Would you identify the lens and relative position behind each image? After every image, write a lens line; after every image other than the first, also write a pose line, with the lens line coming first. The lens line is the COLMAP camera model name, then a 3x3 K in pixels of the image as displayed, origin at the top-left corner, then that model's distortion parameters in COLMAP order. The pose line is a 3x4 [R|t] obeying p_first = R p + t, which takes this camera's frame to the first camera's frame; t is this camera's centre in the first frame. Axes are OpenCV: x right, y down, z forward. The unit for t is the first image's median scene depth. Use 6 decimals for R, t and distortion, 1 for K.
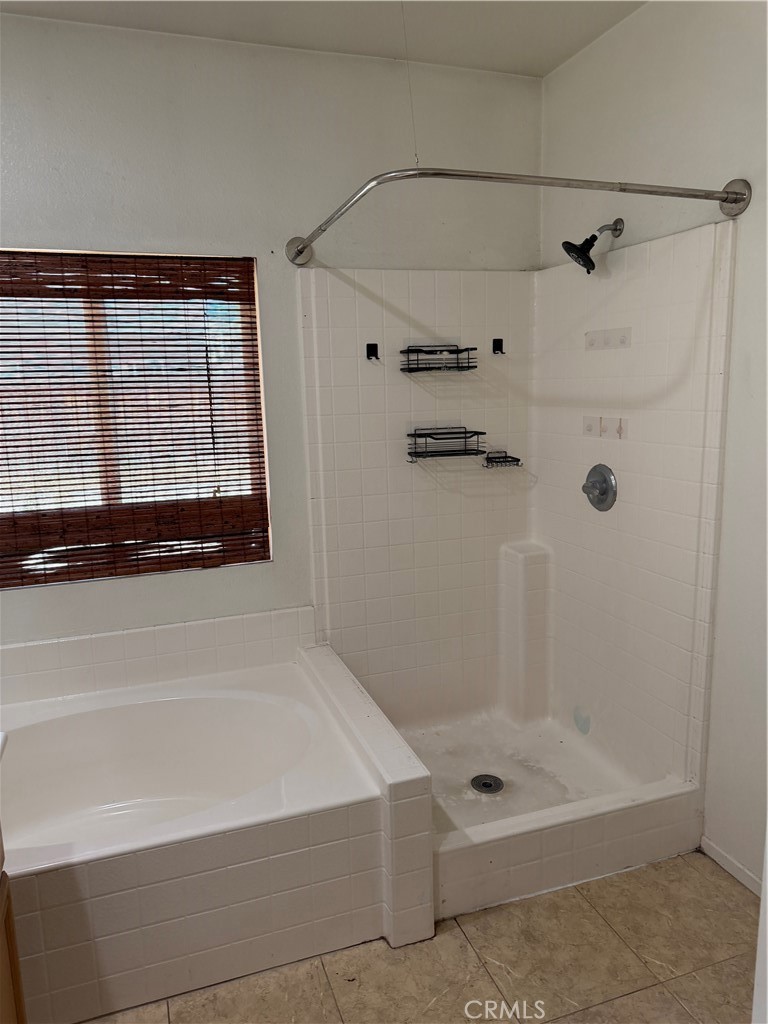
lens RADIAL K [[716.6, 0, 378.3], [0, 716.6, 512.1], [0, 0, 1]] dist [0.024771, -0.034879]
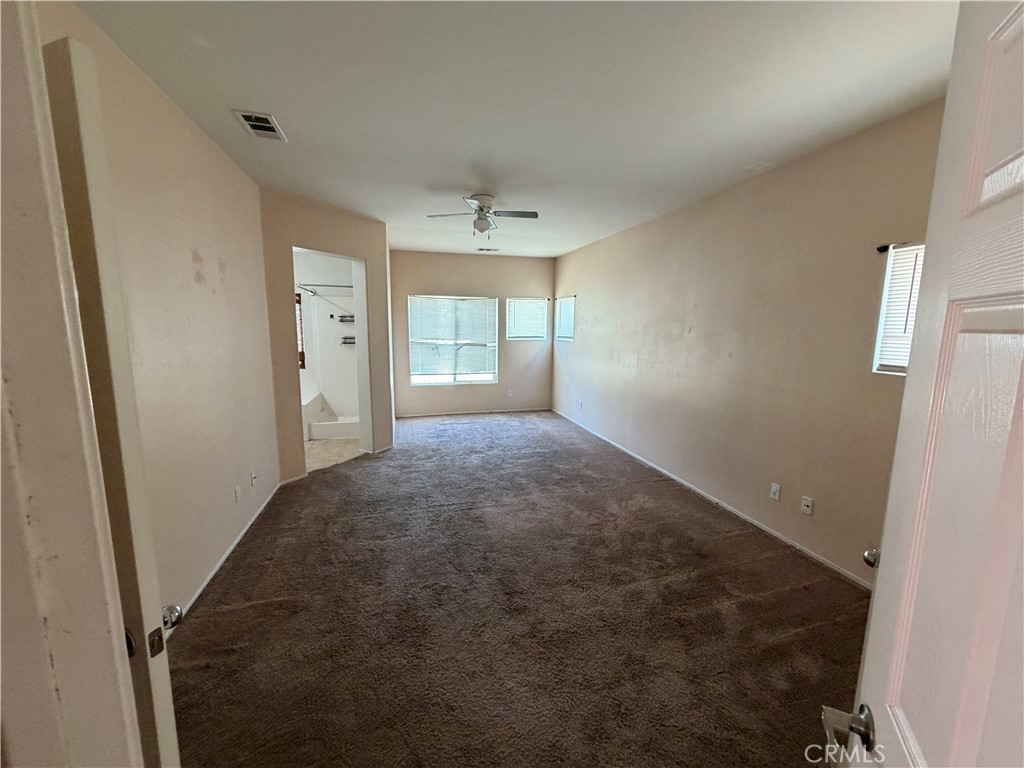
lens RADIAL K [[407.5, 0, 515.8], [0, 407.5, 382.7], [0, 0, 1]] dist [-0.005969, 0.000492]
pose [[0.997469, 0.046603, -0.053698, 1.193995], [-0.048557, 0.998183, -0.035677, 0.178694], [0.051937, 0.038194, 0.997920, -1.225739]]
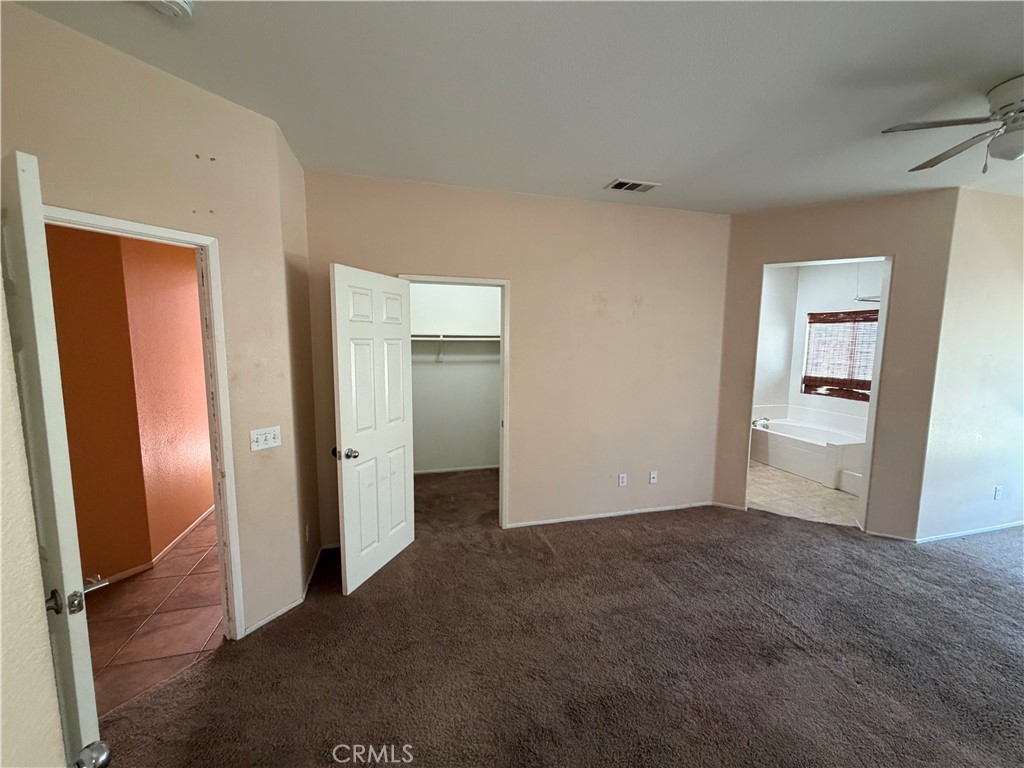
lens RADIAL K [[407.5, 0, 505.5], [0, 407.5, 385.9], [0, 0, 1]] dist [-0.005969, 0.000492]
pose [[-0.083214, 0.138315, -0.986886, 1.753790], [-0.179473, 0.972048, 0.151369, 0.026691], [0.980237, 0.189715, -0.056064, -0.540000]]
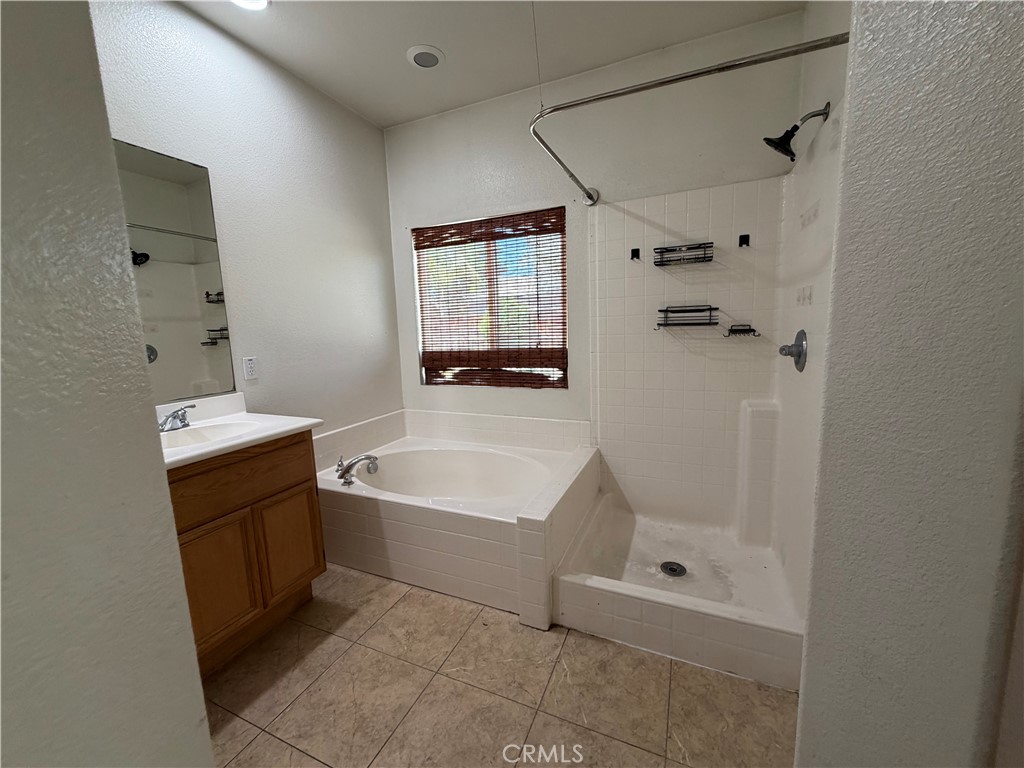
lens RADIAL K [[407.5, 0, 509.9], [0, 407.5, 385.5], [0, 0, 1]] dist [-0.005969, 0.000492]
pose [[0.733701, 0.098904, -0.672235, 0.412589], [-0.106435, 0.993865, 0.030058, 0.050059], [0.671084, 0.049496, 0.739727, 0.228178]]
